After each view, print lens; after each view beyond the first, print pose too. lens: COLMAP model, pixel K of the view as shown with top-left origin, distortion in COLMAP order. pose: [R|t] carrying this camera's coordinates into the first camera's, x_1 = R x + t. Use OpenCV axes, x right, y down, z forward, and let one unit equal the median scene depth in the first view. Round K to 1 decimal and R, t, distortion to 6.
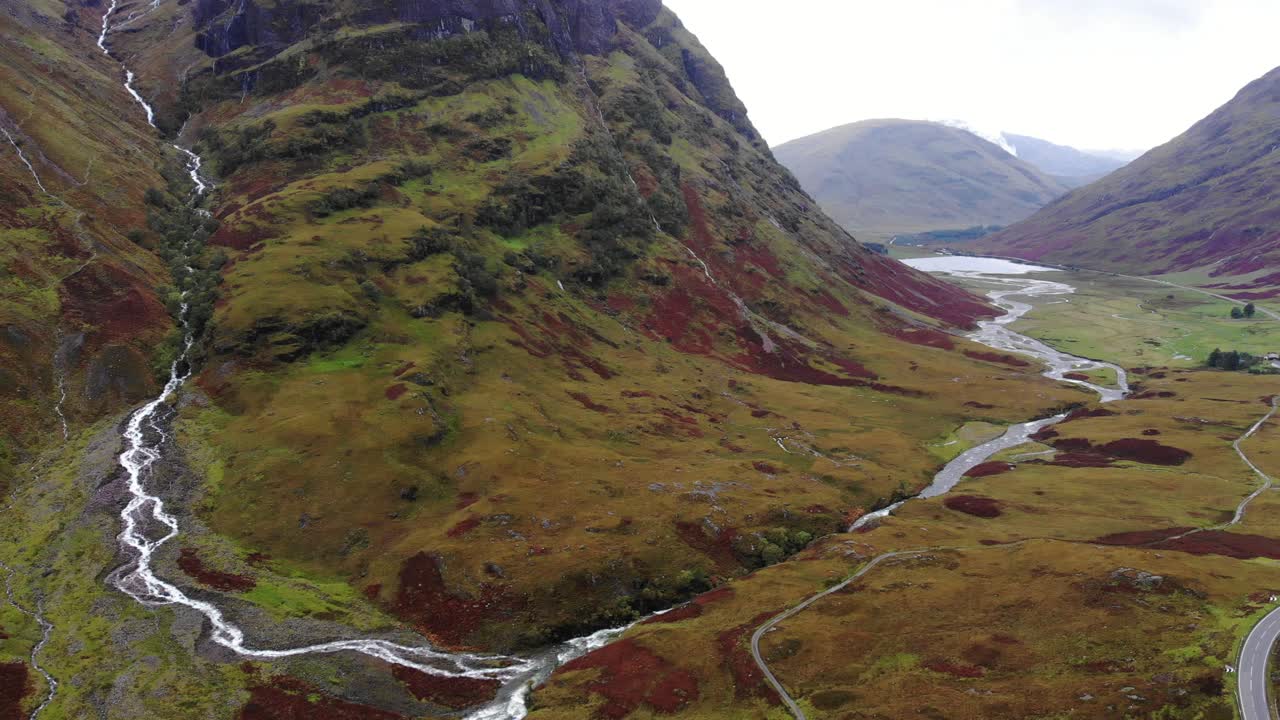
lens RADIAL K [[963.0, 0, 639.8], [0, 963.0, 374.8], [0, 0, 1]] dist [0.228339, -0.414256]
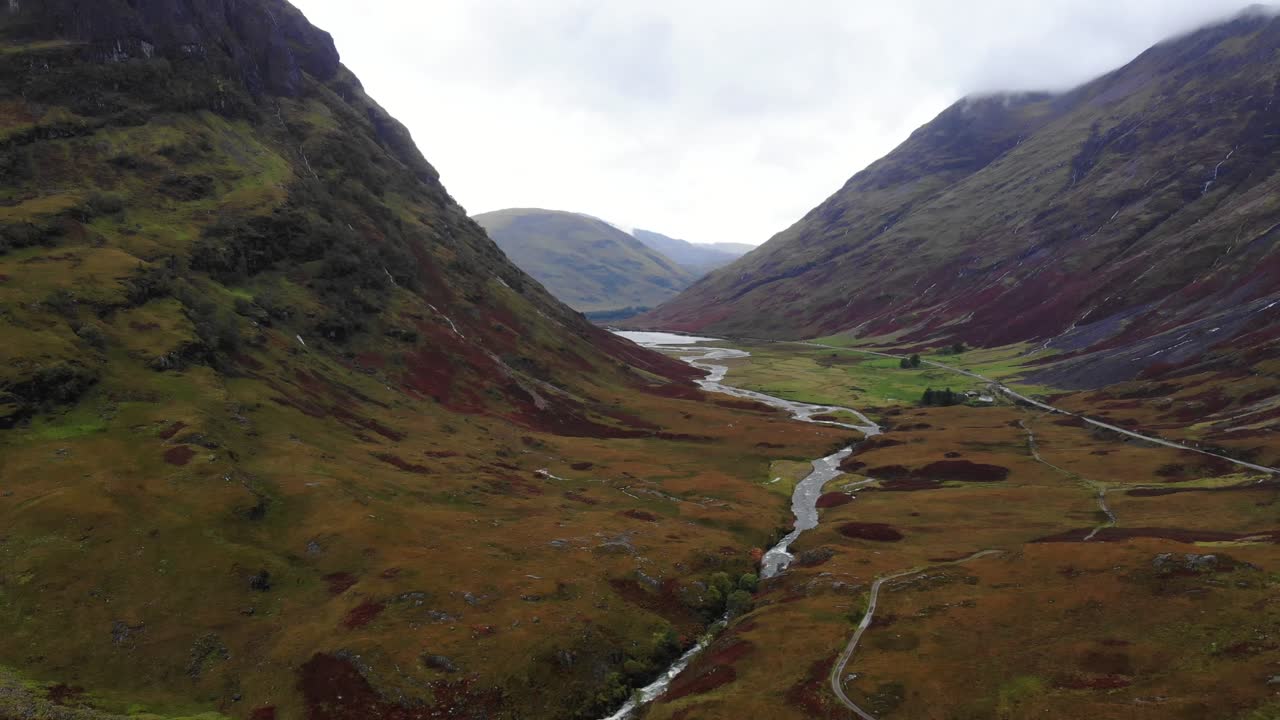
lens RADIAL K [[980.4, 0, 637.9], [0, 980.4, 385.3], [0, 0, 1]] dist [0.106521, -0.242298]
pose [[0.934560, -0.044081, 0.353064, -0.110983], [0.072357, 0.995106, -0.067288, 0.023409], [-0.348370, 0.088431, 0.933177, 0.103623]]
